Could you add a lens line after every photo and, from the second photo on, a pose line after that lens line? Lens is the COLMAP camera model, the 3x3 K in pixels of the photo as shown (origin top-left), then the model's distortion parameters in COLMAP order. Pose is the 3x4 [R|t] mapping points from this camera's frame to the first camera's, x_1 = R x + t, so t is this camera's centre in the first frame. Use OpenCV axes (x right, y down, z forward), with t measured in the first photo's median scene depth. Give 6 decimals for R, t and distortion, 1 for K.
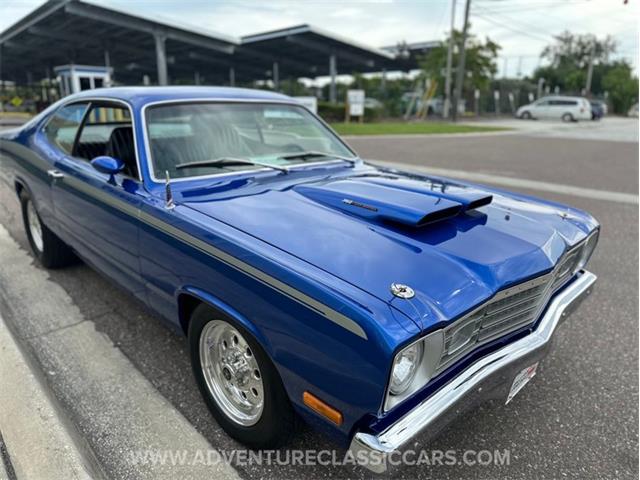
lens RADIAL K [[455.0, 0, 319.3], [0, 455.0, 231.1], [0, 0, 1]] dist [0.001329, -0.008714]
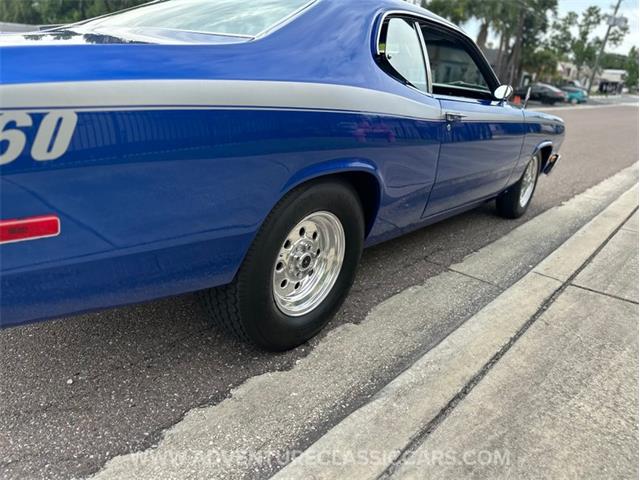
lens RADIAL K [[447.8, 0, 317.3], [0, 447.8, 245.6], [0, 0, 1]] dist [0.044415, -0.062127]
pose [[-0.090040, -0.385402, 0.918345, -0.100595], [0.197252, 0.896924, 0.395751, -0.020446], [-0.976209, 0.216778, -0.004738, 0.096035]]
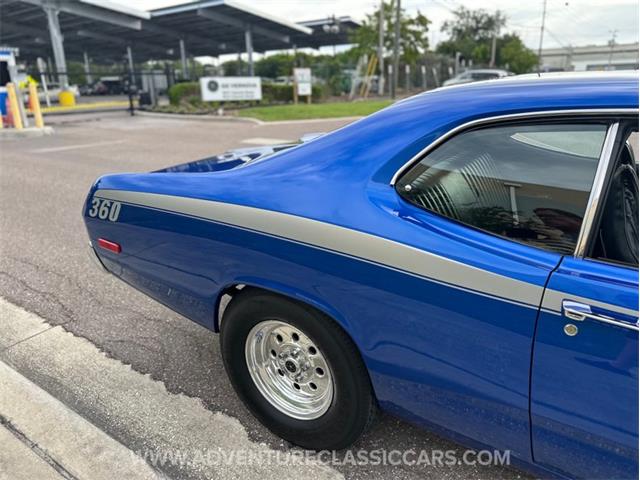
lens RADIAL K [[458.2, 0, 327.5], [0, 458.2, 227.4], [0, 0, 1]] dist [-0.002200, -0.005480]
pose [[0.972847, -0.097704, 0.209816, -0.064586], [0.090265, 0.994911, 0.044764, -0.017440], [-0.213122, -0.024609, 0.976716, 0.050683]]
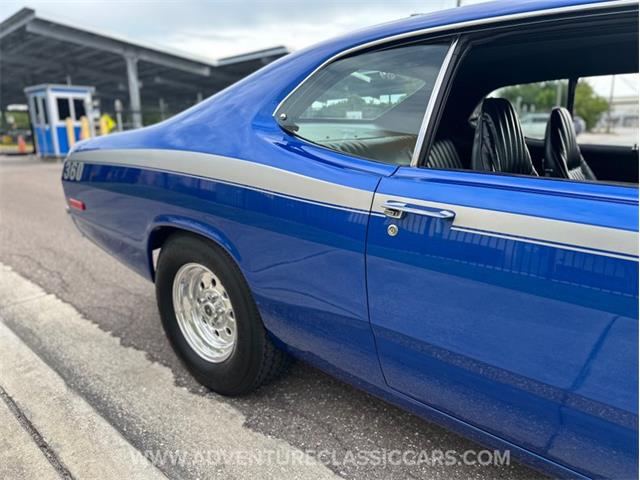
lens RADIAL K [[457.3, 0, 320.0], [0, 457.3, 240.0], [0, 0, 1]] dist [0.000495, -0.003152]
pose [[0.995970, -0.041224, 0.079651, -0.051294], [0.043995, 0.998475, -0.033344, -0.006892], [-0.078155, 0.036714, 0.996265, 0.046371]]
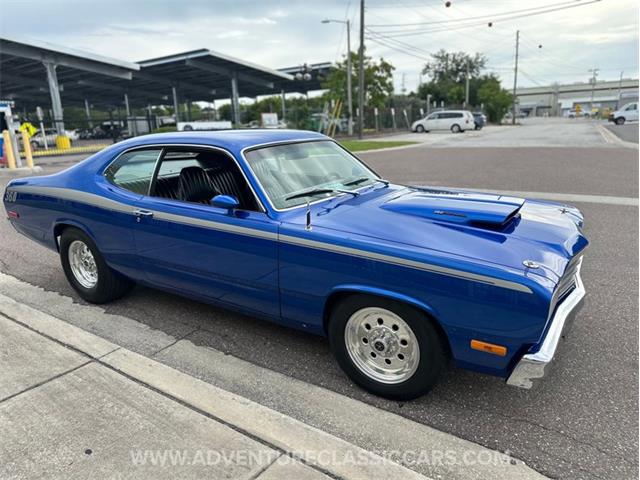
lens RADIAL K [[447.8, 0, 317.3], [0, 447.8, 245.6], [0, 0, 1]] dist [0.044415, -0.062127]
pose [[0.975722, -0.099407, 0.195152, -0.028359], [0.101053, 0.994880, 0.001528, -0.000261], [-0.194305, 0.018229, 0.980772, -0.012663]]
